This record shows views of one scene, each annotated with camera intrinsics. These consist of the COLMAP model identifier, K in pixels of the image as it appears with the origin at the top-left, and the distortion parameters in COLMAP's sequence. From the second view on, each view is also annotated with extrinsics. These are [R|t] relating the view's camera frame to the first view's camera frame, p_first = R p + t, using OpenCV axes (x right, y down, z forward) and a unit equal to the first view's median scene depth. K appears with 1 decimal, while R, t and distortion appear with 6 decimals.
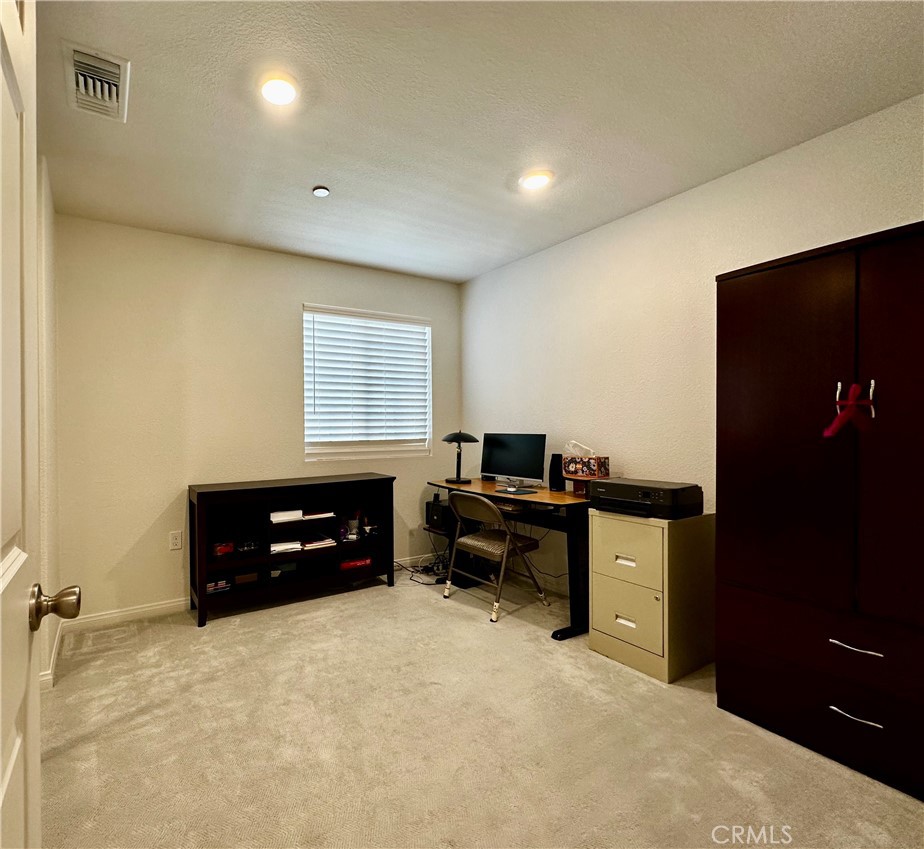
lens RADIAL K [[365.6, 0, 461.2], [0, 365.6, 424.4], [0, 0, 1]] dist [0.000730, -0.000382]
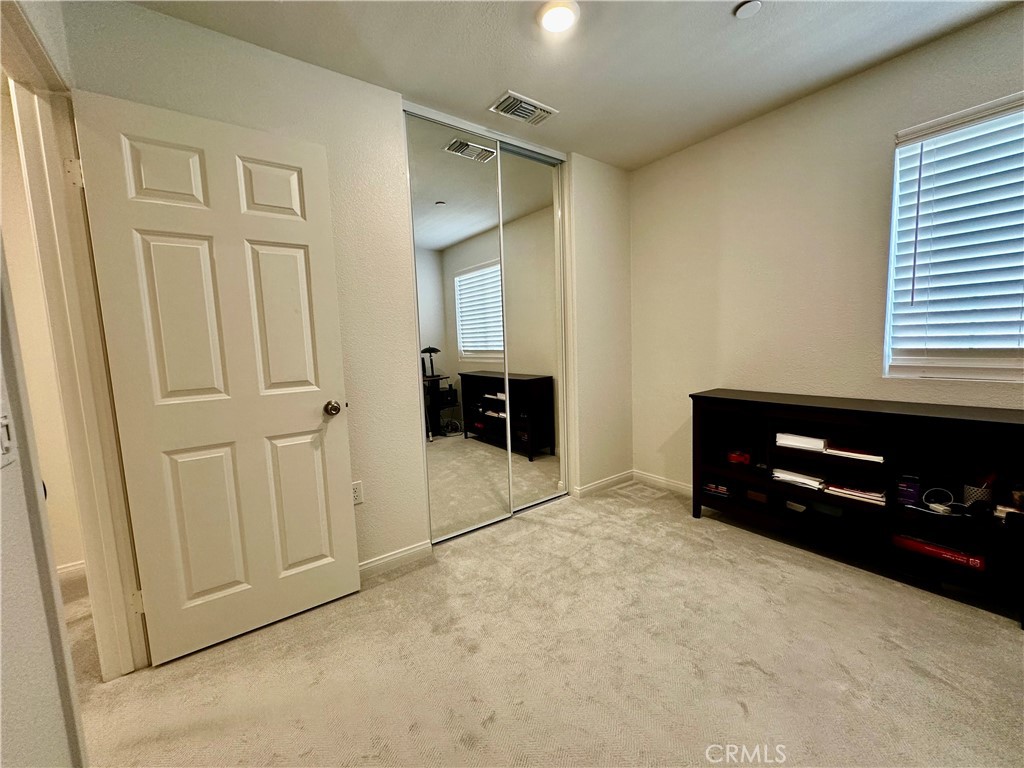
lens RADIAL K [[412.0, 0, 512.0], [0, 412.0, 381.1], [0, 0, 1]] dist [0.001322, 0.000948]
pose [[0.135238, 0.106223, -0.985103, 0.359798], [0.037204, 0.992991, 0.112181, -0.006175], [0.990114, -0.051820, 0.130338, 0.308641]]
